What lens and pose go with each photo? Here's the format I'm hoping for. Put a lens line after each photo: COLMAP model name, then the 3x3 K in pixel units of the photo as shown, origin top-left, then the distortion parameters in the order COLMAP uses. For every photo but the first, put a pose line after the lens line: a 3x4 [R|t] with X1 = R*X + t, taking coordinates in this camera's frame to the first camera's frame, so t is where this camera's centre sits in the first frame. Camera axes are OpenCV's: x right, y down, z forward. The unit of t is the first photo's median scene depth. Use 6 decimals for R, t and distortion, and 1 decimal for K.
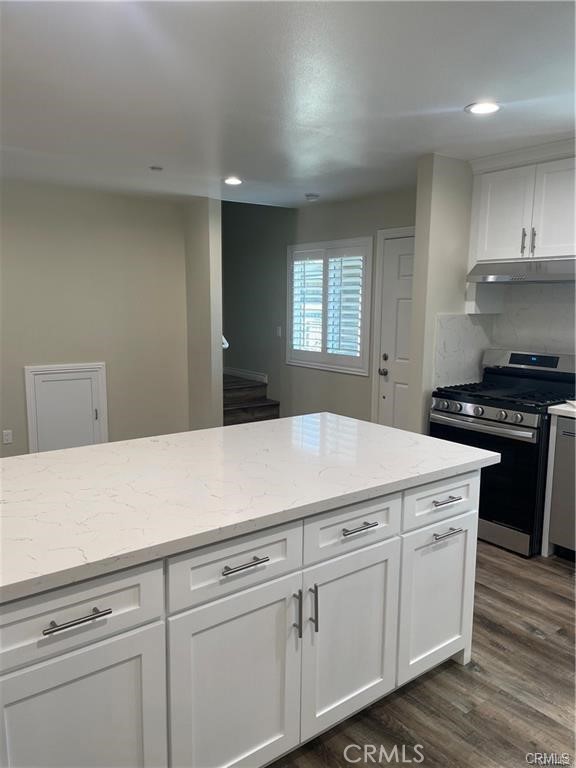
lens RADIAL K [[576.3, 0, 287.6], [0, 576.3, 382.3], [0, 0, 1]] dist [0.065360, -0.091240]
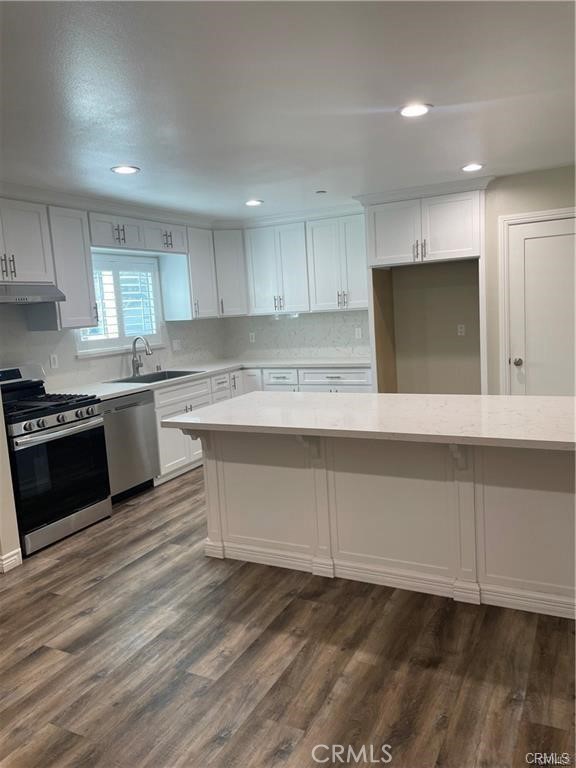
lens RADIAL K [[576.3, 0, 292.3], [0, 576.3, 377.3], [0, 0, 1]] dist [0.065360, -0.091240]
pose [[-0.448573, -0.105473, 0.887501, -0.794414], [0.166035, 0.965892, 0.198710, -0.165504], [-0.878188, 0.236492, -0.415761, 1.009178]]
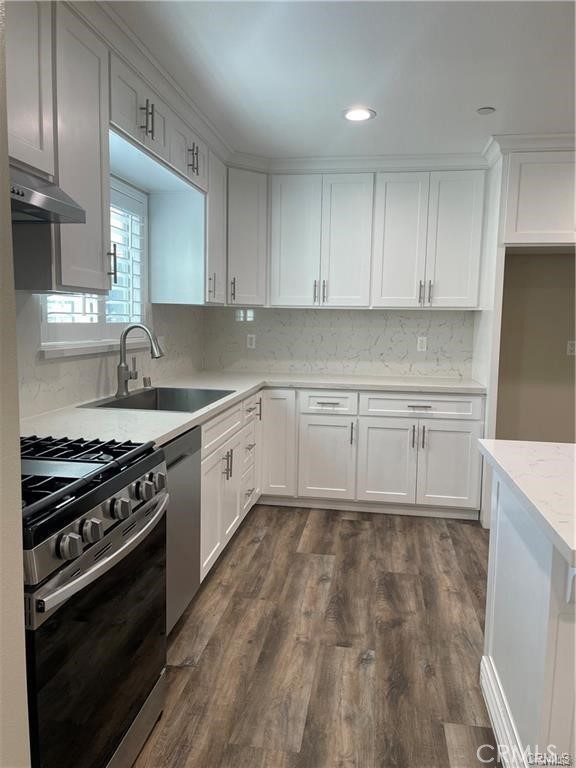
lens RADIAL K [[576.3, 0, 282.1], [0, 576.3, 382.6], [0, 0, 1]] dist [0.065360, -0.091240]
pose [[-0.696706, -0.109756, 0.708911, -0.041570], [0.062905, 0.975072, 0.212786, -0.118561], [-0.714594, 0.192843, -0.672434, 1.130045]]
